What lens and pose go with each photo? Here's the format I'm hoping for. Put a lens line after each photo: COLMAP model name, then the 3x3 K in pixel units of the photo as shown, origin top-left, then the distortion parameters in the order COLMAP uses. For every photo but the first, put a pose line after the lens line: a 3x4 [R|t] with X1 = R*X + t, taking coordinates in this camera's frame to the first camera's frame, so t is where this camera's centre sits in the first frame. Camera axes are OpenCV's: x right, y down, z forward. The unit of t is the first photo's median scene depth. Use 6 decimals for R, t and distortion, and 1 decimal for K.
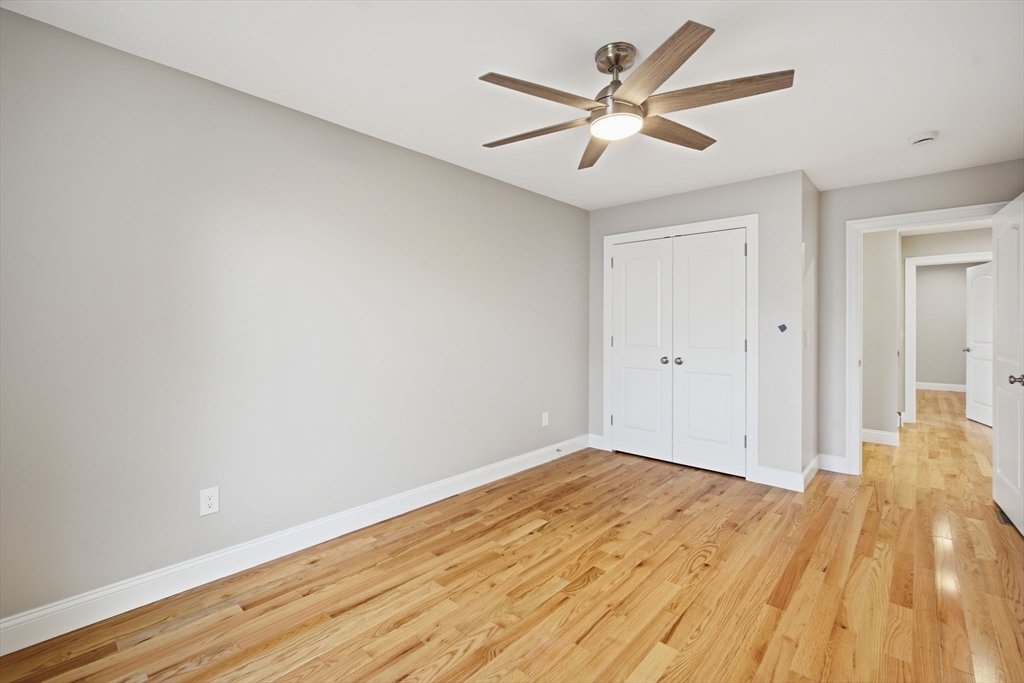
lens RADIAL K [[457.3, 0, 505.2], [0, 457.3, 330.7], [0, 0, 1]] dist [-0.016047, 0.005508]
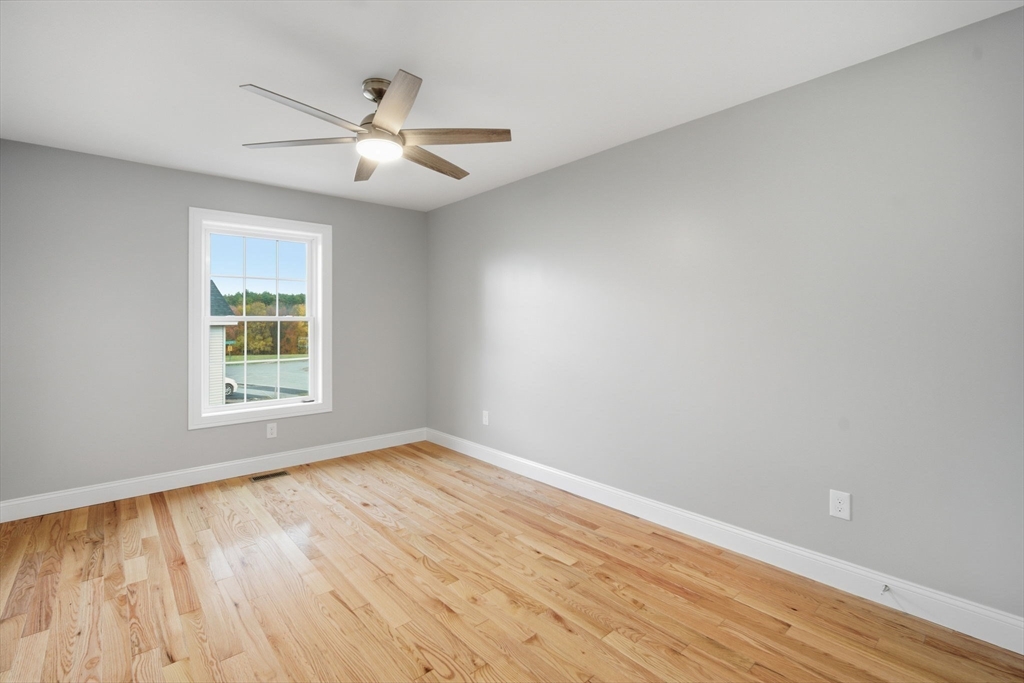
lens RADIAL K [[457.3, 0, 505.2], [0, 457.3, 330.7], [0, 0, 1]] dist [-0.016047, 0.005508]
pose [[-0.106026, 0.016987, -0.994218, 1.020077], [-0.009547, 0.999791, 0.018100, -0.014478], [0.994318, 0.011411, -0.105841, 1.088914]]
